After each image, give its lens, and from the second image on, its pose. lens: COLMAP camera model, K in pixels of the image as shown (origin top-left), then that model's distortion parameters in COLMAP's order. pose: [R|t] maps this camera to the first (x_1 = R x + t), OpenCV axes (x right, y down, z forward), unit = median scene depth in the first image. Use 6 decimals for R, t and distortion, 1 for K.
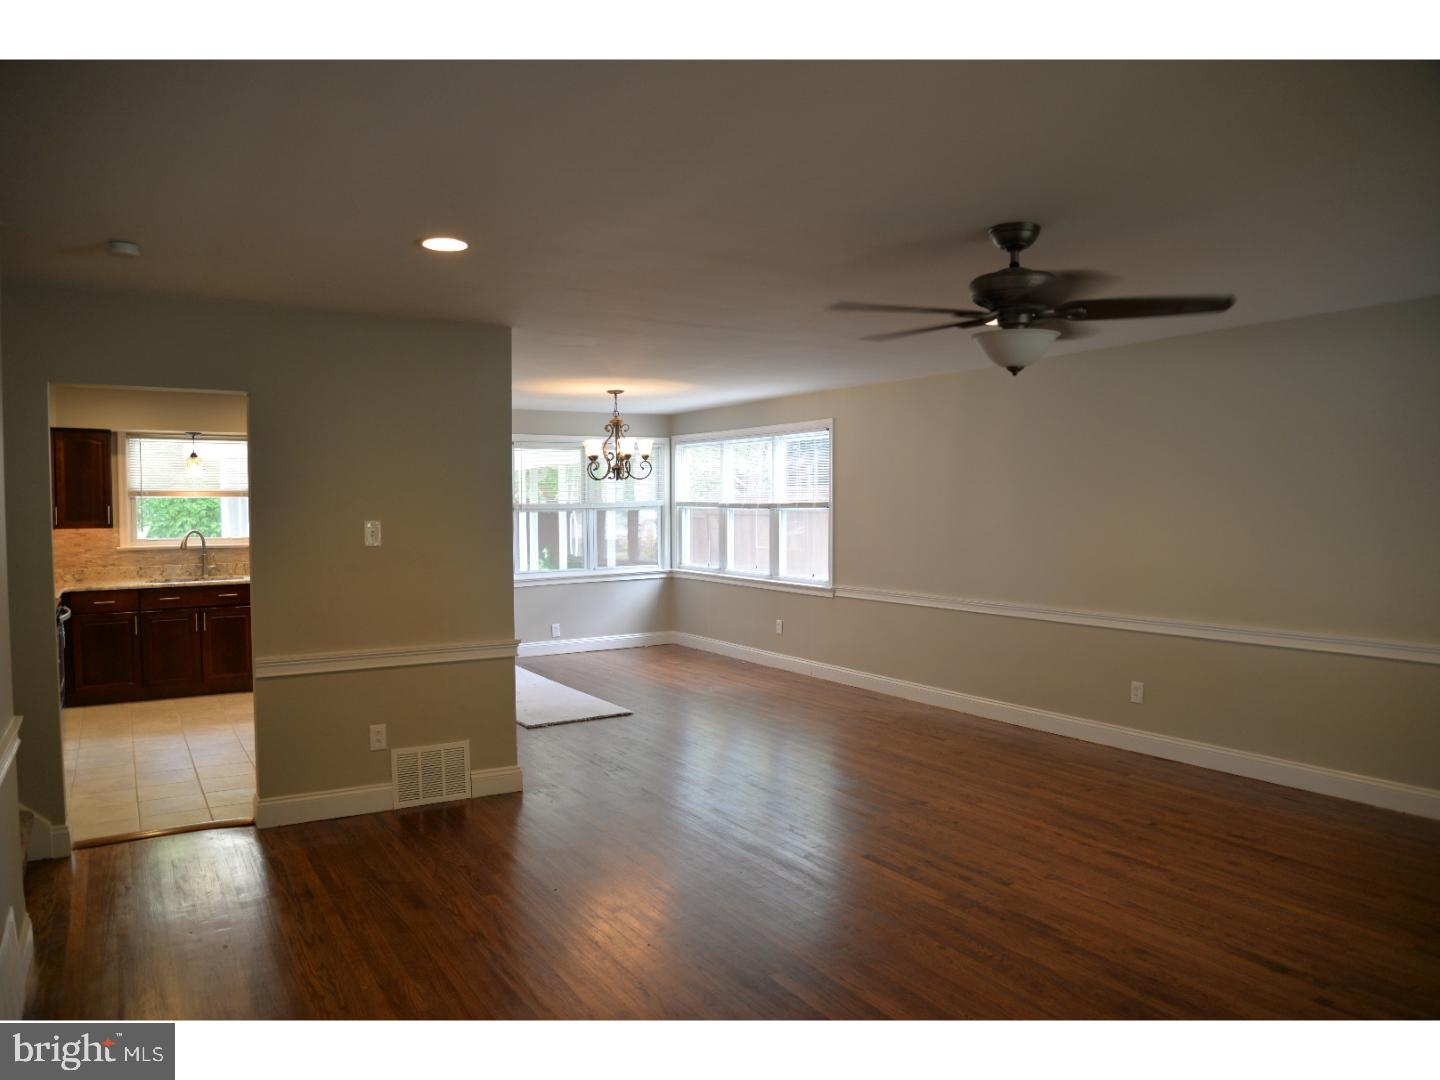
lens RADIAL K [[986.4, 0, 718.4], [0, 986.4, 541.1], [0, 0, 1]] dist [-0.071402, 0.013861]
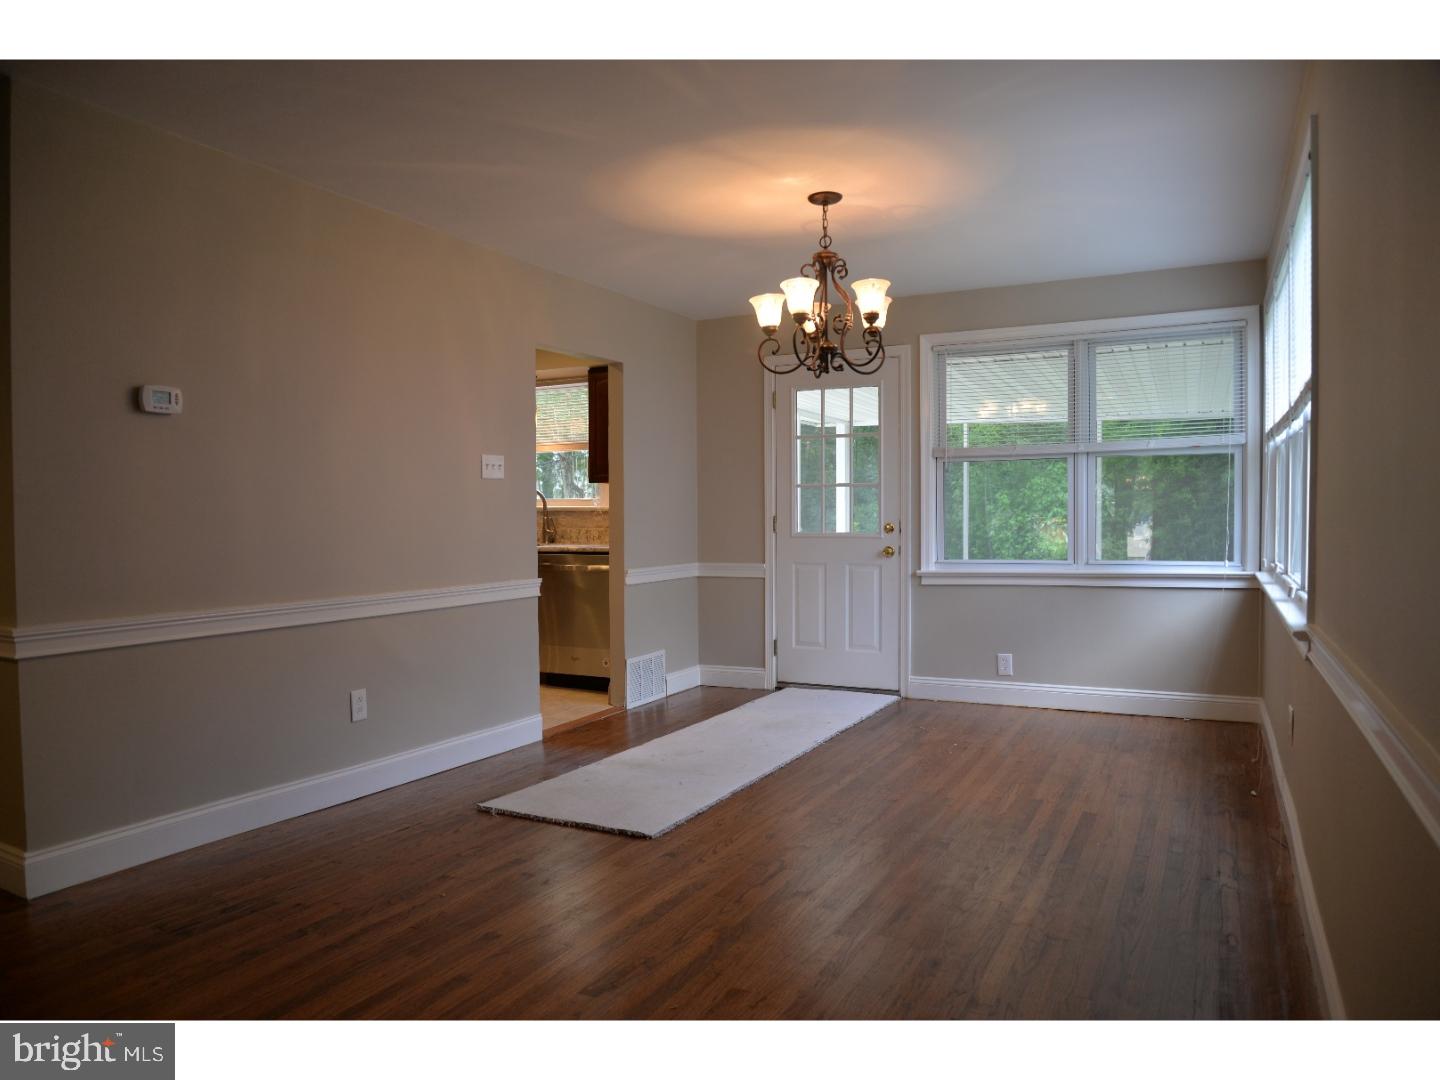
lens RADIAL K [[986.4, 0, 720.8], [0, 986.4, 538.4], [0, 0, 1]] dist [-0.071402, 0.013861]
pose [[0.528265, 0.023155, -0.848764, 0.235540], [-0.029013, 0.999537, 0.009211, 0.015839], [0.848584, 0.019759, 0.528692, 0.549647]]
